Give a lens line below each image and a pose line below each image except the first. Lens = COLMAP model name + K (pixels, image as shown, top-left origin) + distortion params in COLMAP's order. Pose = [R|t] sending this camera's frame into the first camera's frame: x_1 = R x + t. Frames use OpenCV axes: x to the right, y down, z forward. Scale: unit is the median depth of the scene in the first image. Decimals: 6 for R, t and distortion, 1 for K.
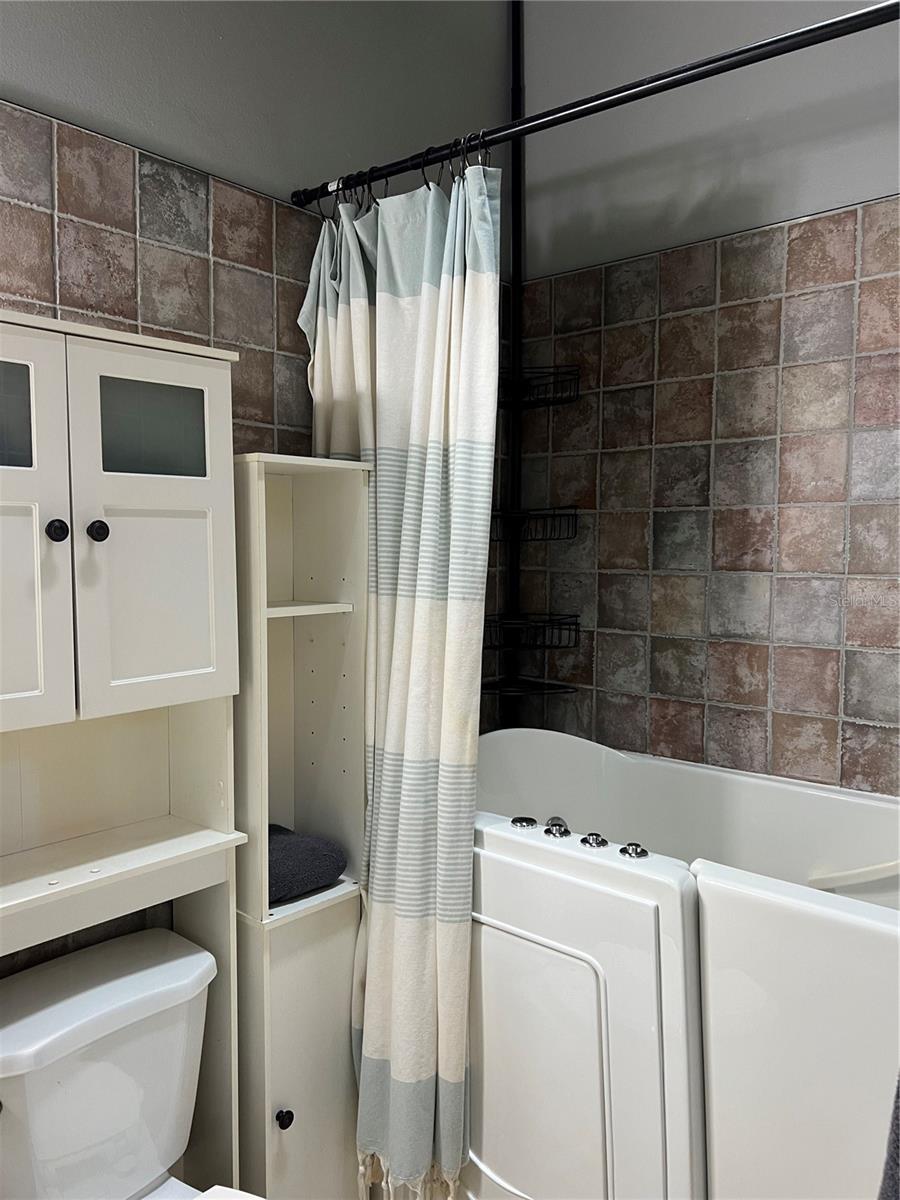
lens RADIAL K [[918.0, 0, 446.5], [0, 918.0, 605.9], [0, 0, 1]] dist [0.047998, -0.056415]
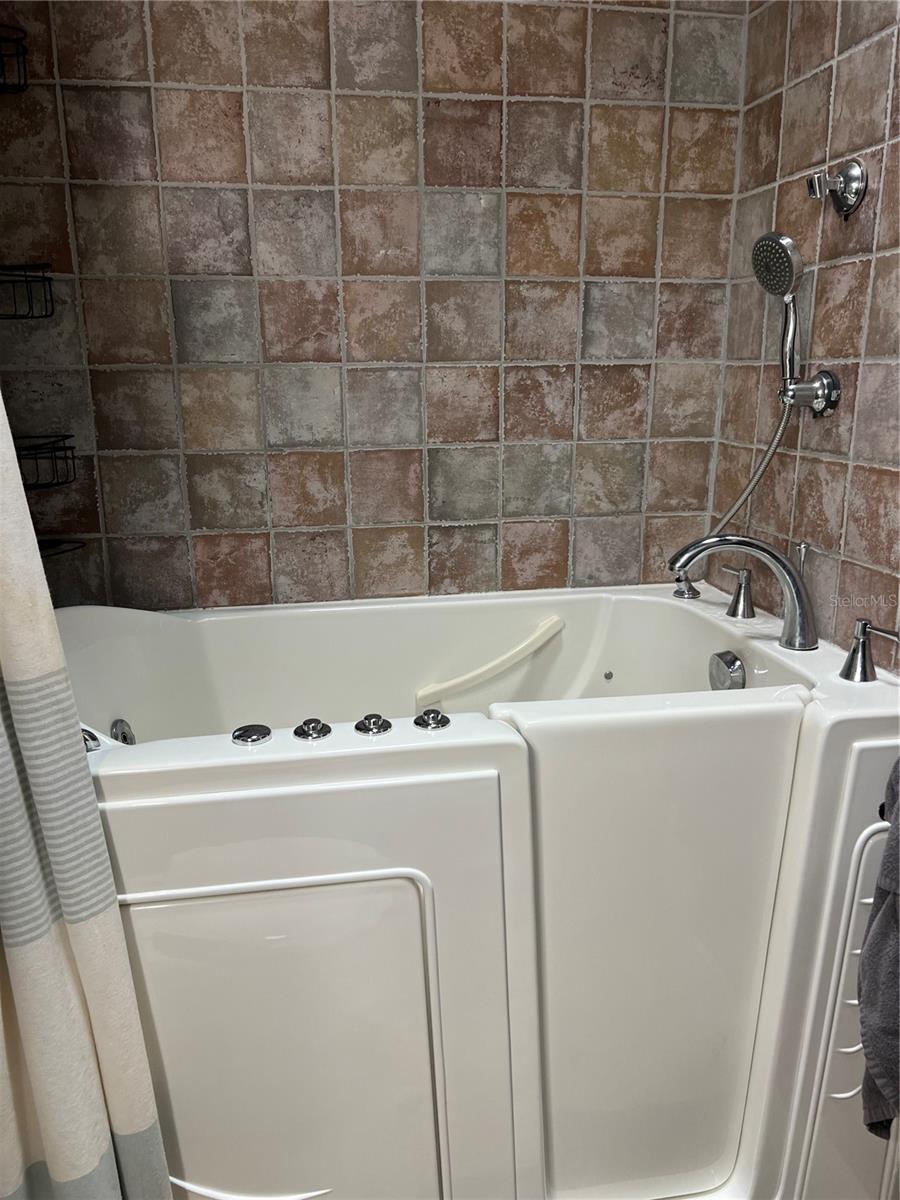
lens RADIAL K [[918.0, 0, 455.3], [0, 918.0, 601.2], [0, 0, 1]] dist [0.047998, -0.056415]
pose [[0.623383, -0.203953, 0.754849, -0.249212], [0.063258, 0.975373, 0.211296, 0.004482], [-0.779354, -0.083968, 0.620932, 0.371238]]
